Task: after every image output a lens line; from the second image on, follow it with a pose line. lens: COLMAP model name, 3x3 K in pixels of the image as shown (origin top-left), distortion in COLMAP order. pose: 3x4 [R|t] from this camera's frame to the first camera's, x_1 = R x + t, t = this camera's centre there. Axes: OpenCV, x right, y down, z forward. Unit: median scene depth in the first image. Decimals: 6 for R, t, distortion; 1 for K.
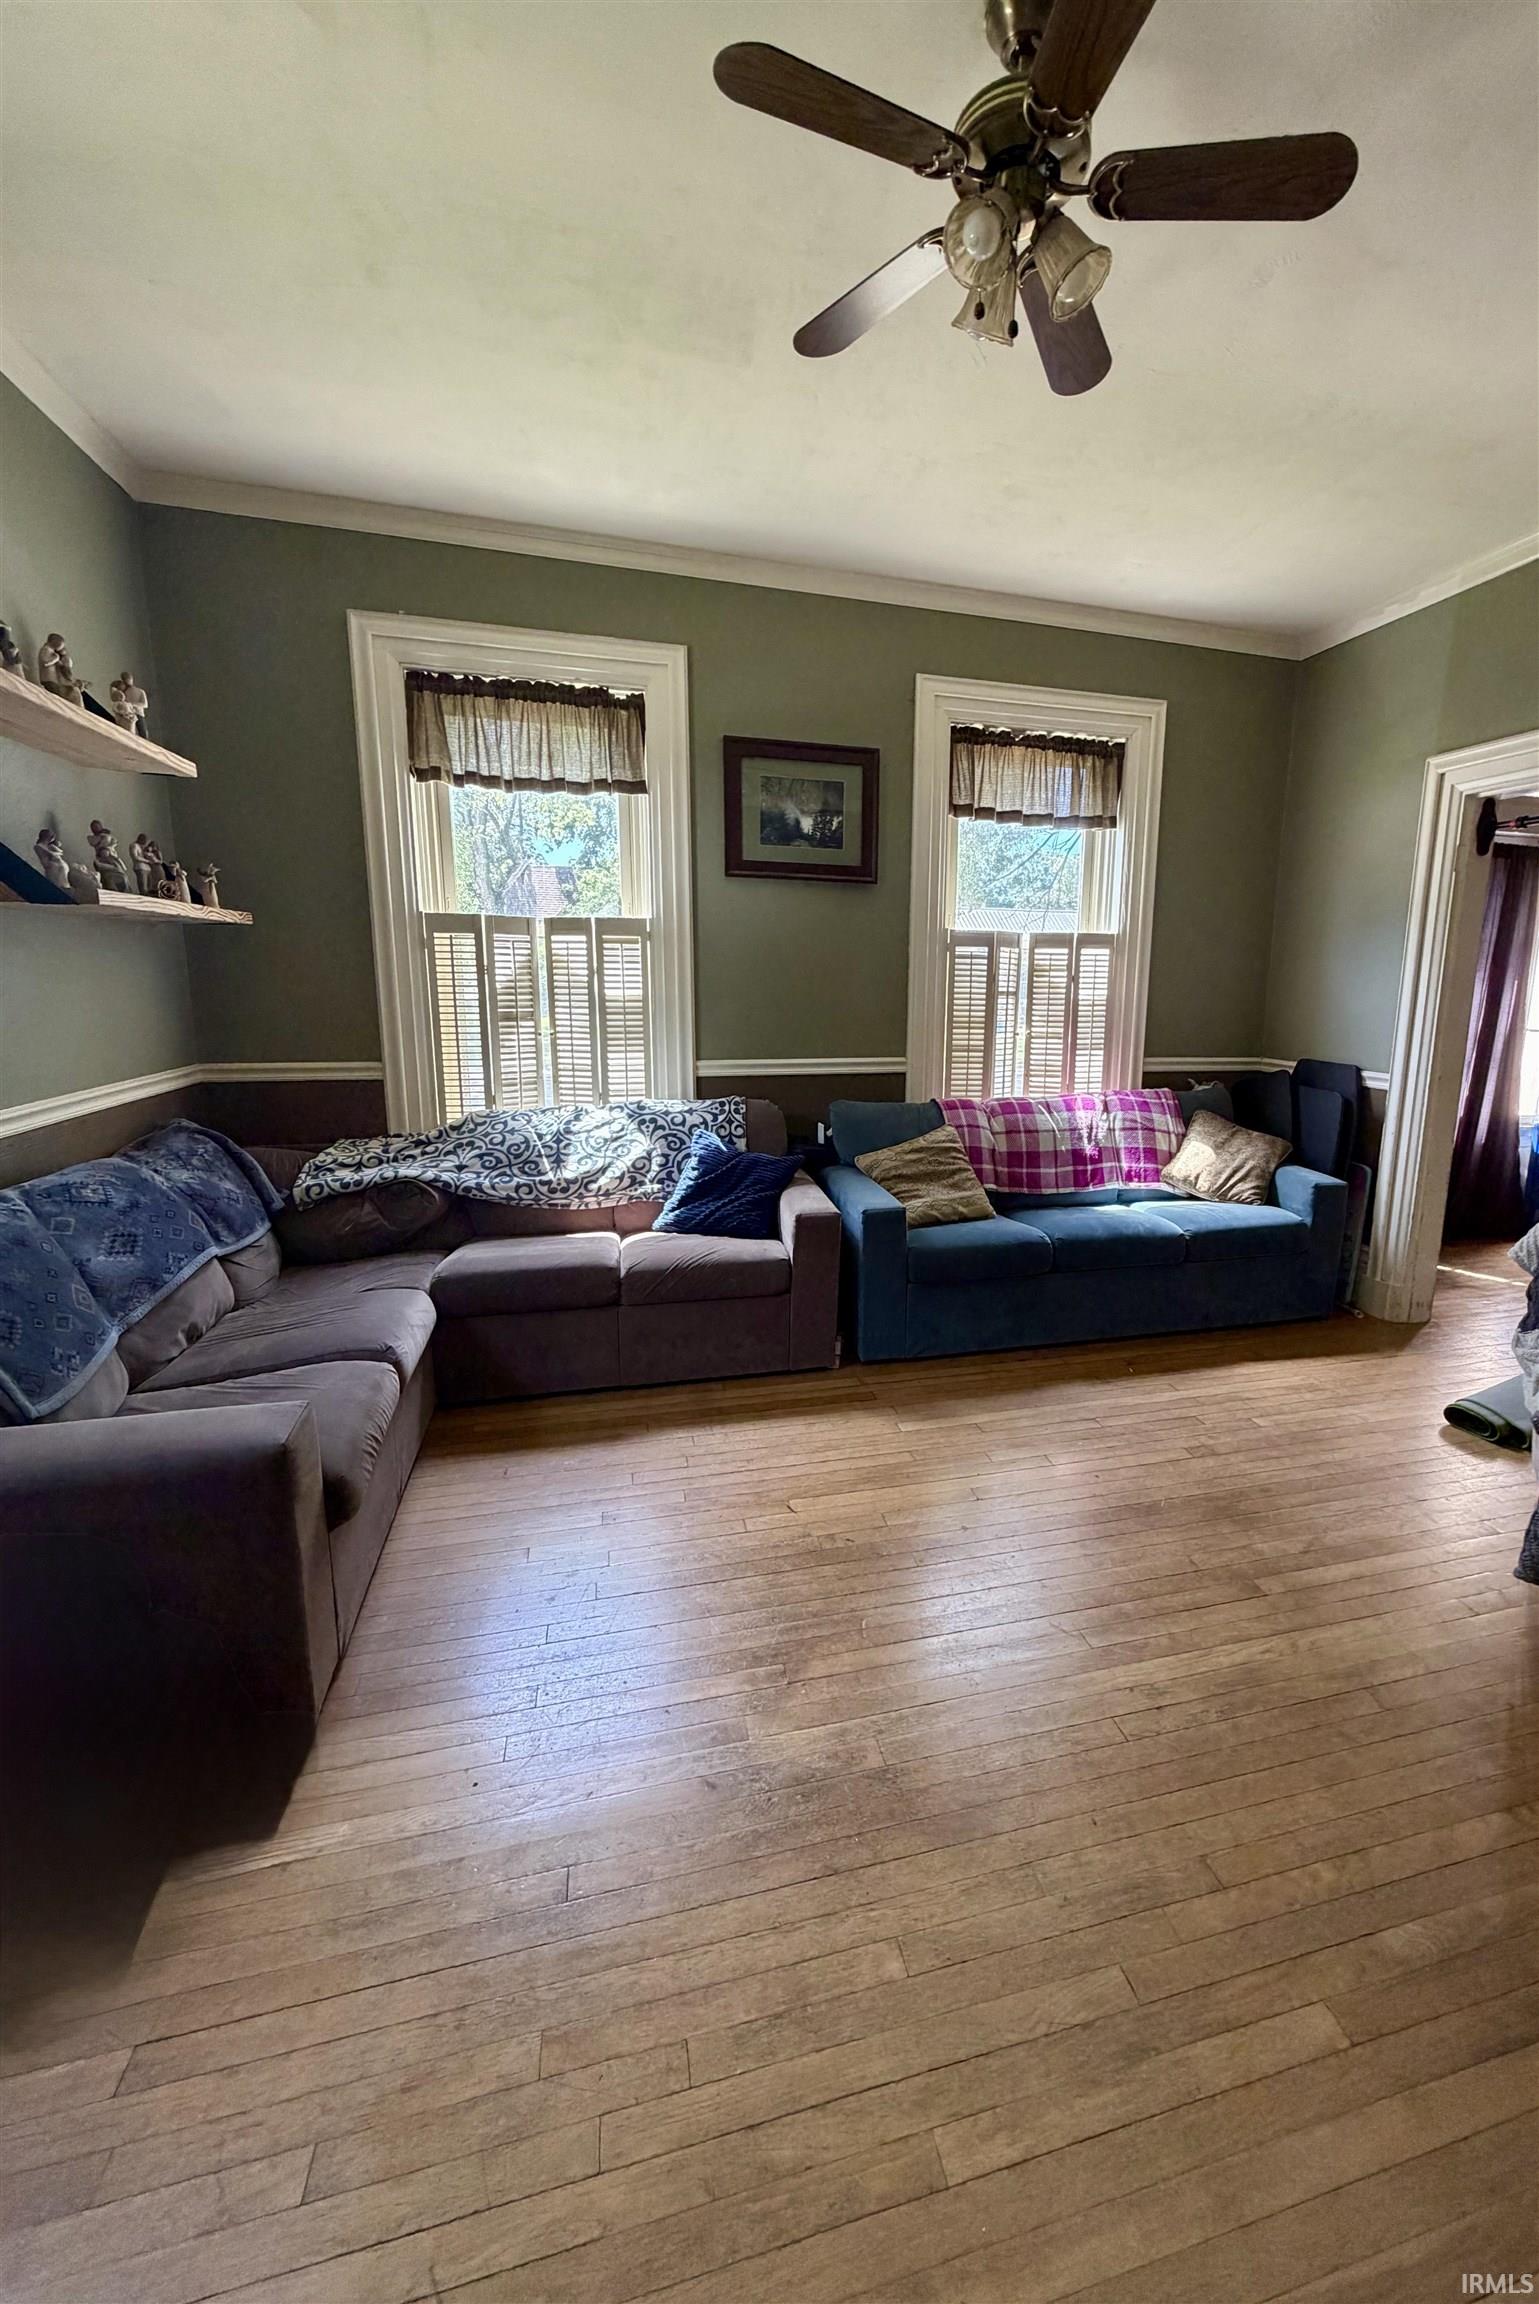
lens RADIAL K [[991.9, 0, 776.3], [0, 991.9, 1166.3], [0, 0, 1]] dist [-0.000802, -0.000093]
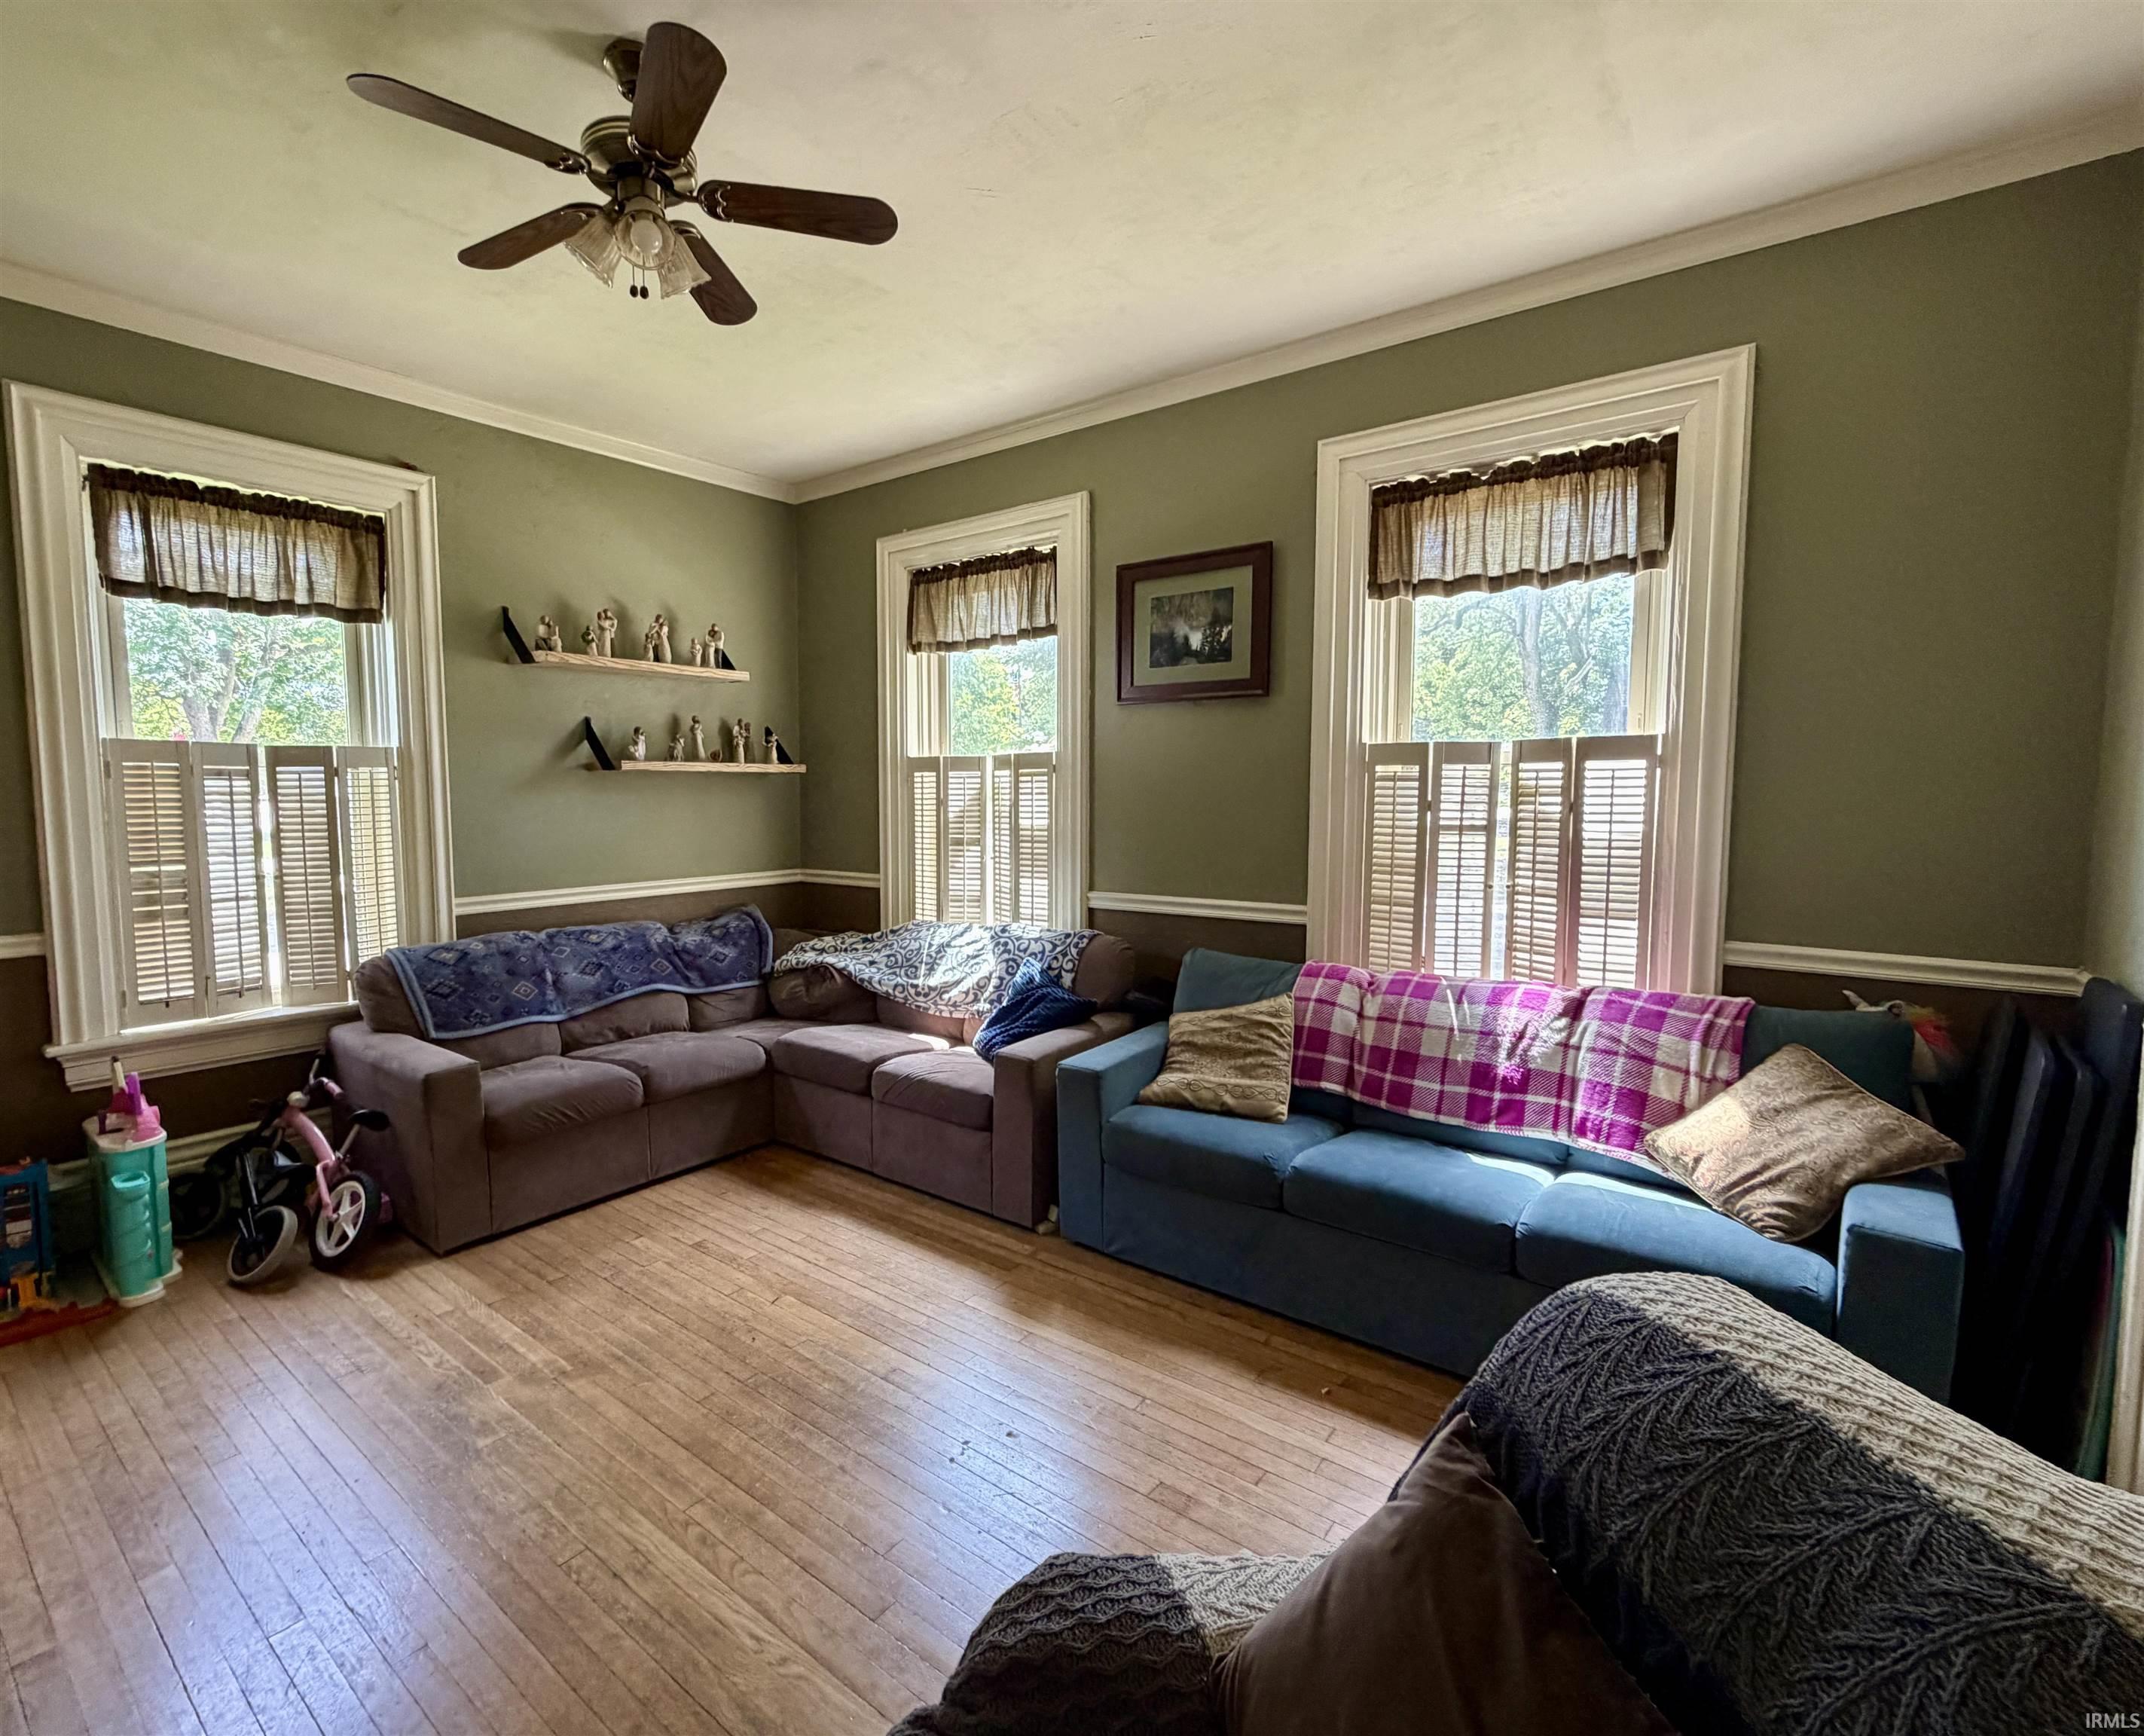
lens RADIAL K [[1116.6, 0, 1075.8], [0, 1116.6, 878.6], [0, 0, 1]] dist [-0.002852, 0.000819]
pose [[0.541890, 0.054434, -0.838685, 0.842296], [-0.144224, 0.989120, -0.028988, -0.085371], [0.827982, 0.136666, 0.543845, 0.389603]]
